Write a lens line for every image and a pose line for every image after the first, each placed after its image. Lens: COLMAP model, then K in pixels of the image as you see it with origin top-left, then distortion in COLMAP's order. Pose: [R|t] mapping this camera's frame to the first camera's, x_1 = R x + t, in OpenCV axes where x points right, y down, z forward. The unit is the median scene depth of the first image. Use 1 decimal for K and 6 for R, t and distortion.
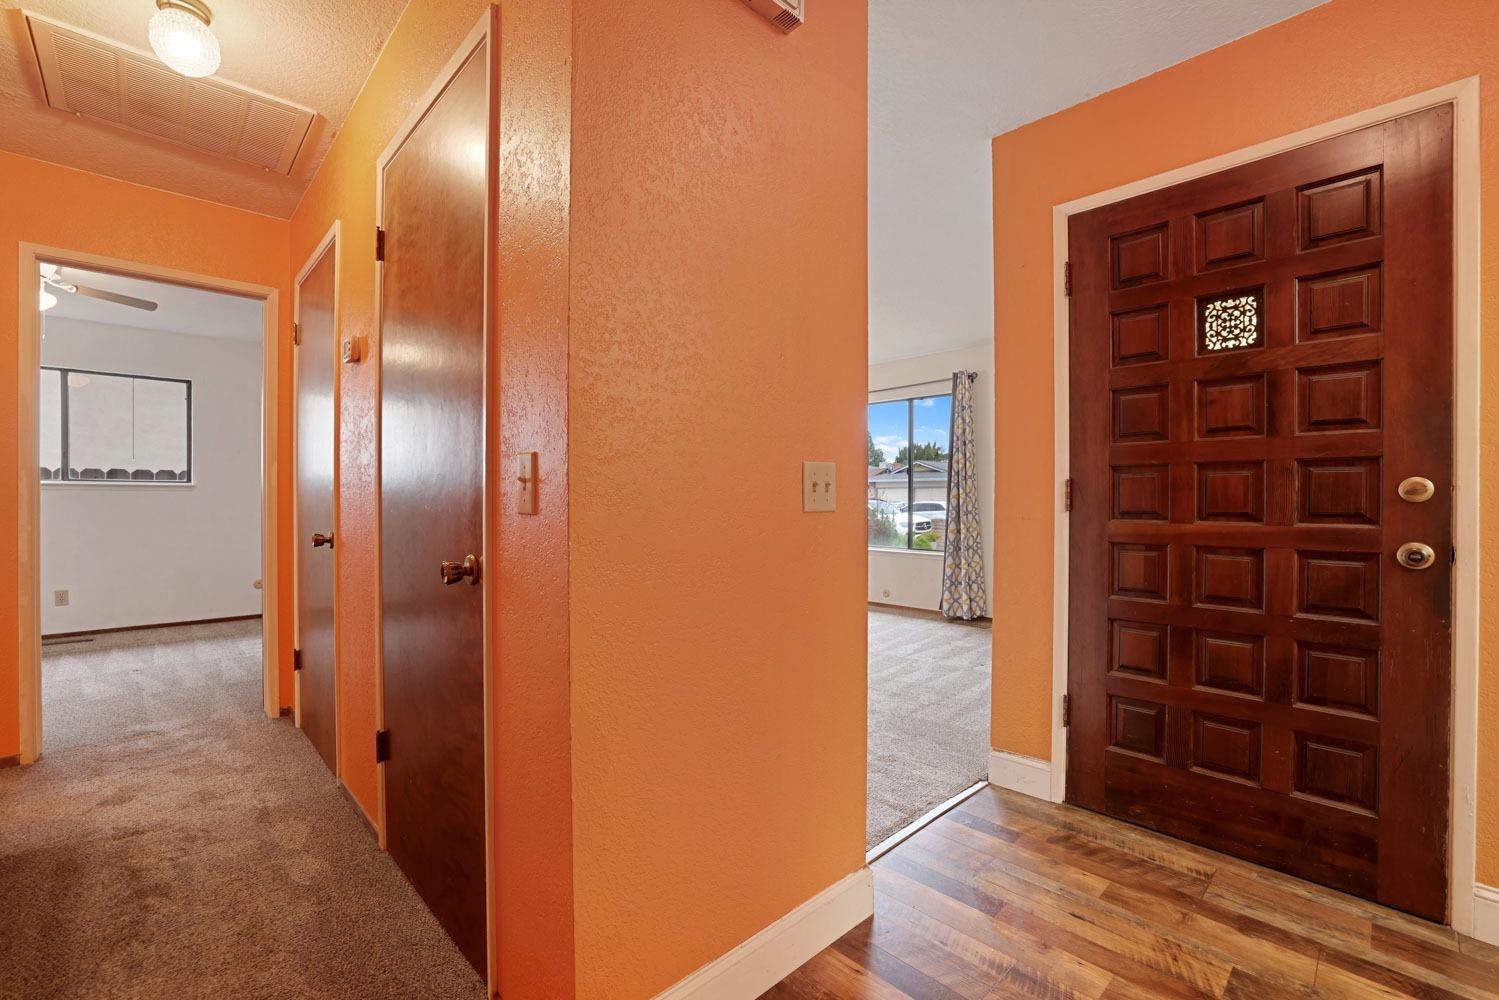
lens RADIAL K [[650.1, 0, 749.3], [0, 650.1, 504.1], [0, 0, 1]] dist [-0.031672, 0.000147]
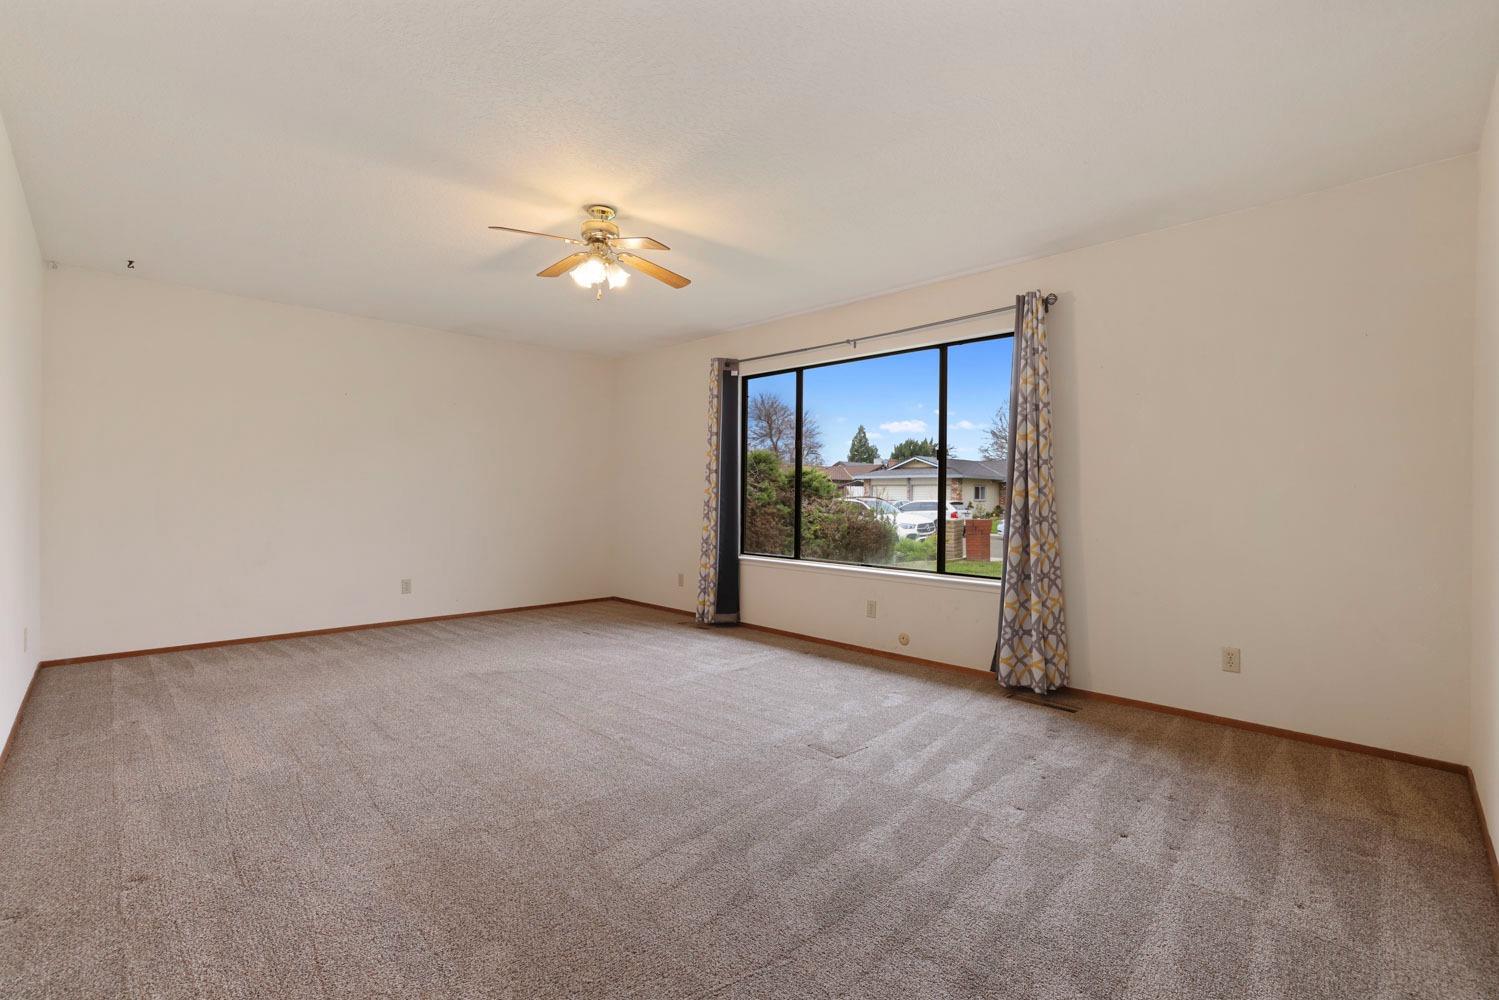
lens RADIAL K [[650.1, 0, 745.3], [0, 650.1, 498.9], [0, 0, 1]] dist [-0.031672, 0.000147]
pose [[0.999955, 0.007411, 0.005869, 0.049907], [-0.007389, 0.999966, -0.003736, -0.001960], [-0.005897, 0.003692, 0.999976, 0.381034]]
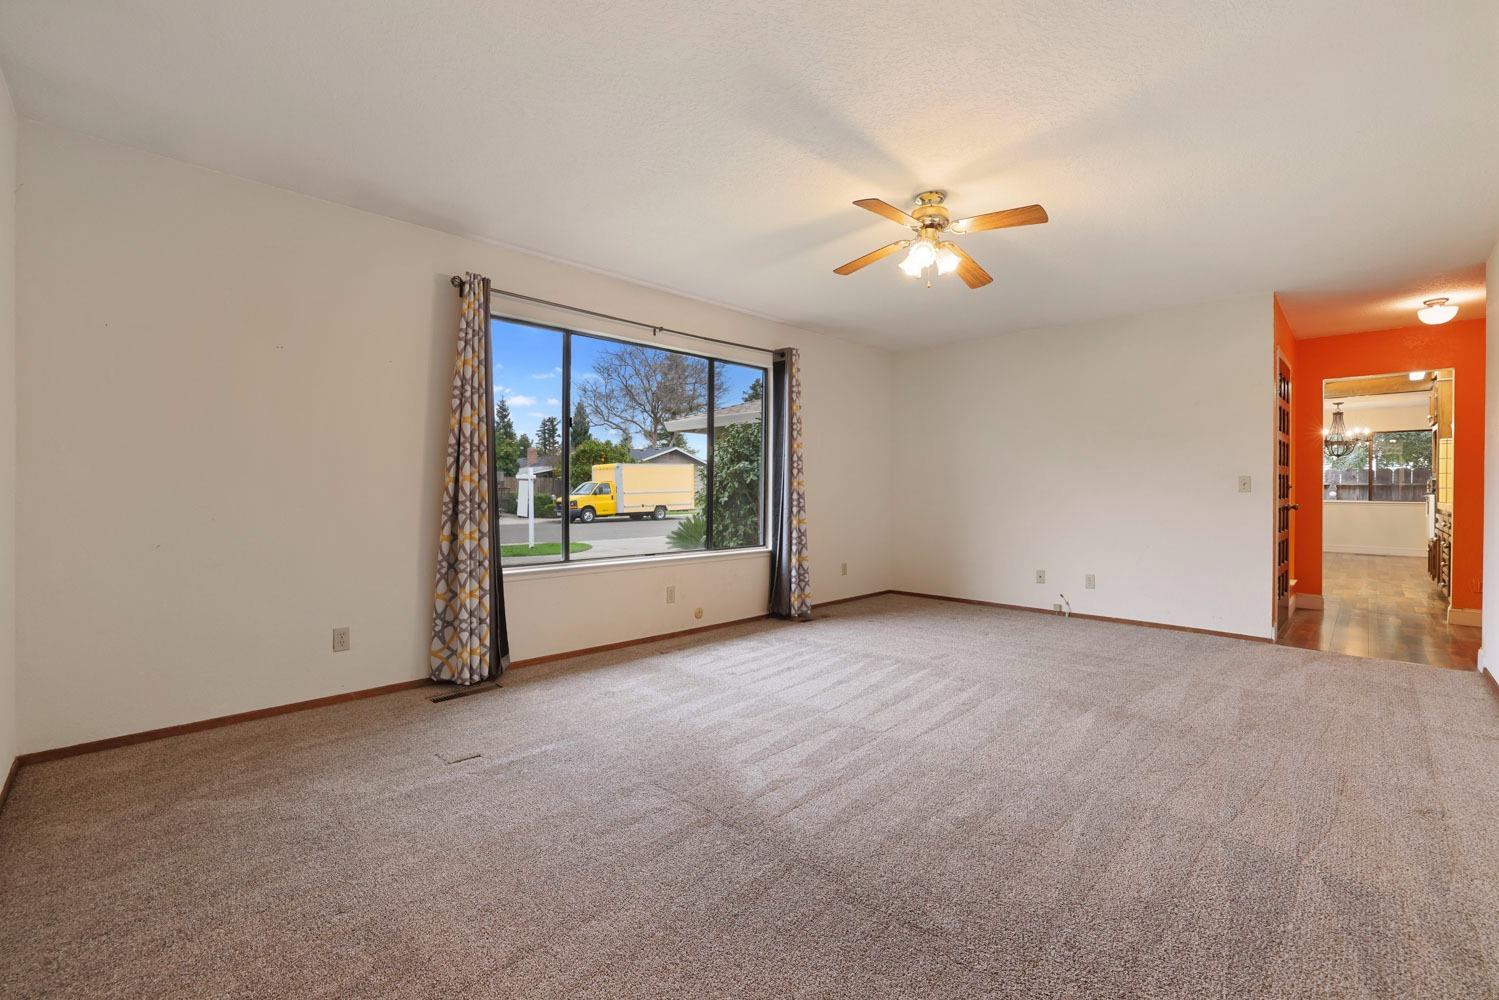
lens RADIAL K [[650.1, 0, 744.8], [0, 650.1, 494.9], [0, 0, 1]] dist [-0.031672, 0.000147]
pose [[-0.020429, -0.015953, 0.999664, -0.281379], [-0.006872, 0.999851, 0.015816, -0.006865], [-0.999768, -0.006546, -0.020536, 0.737677]]
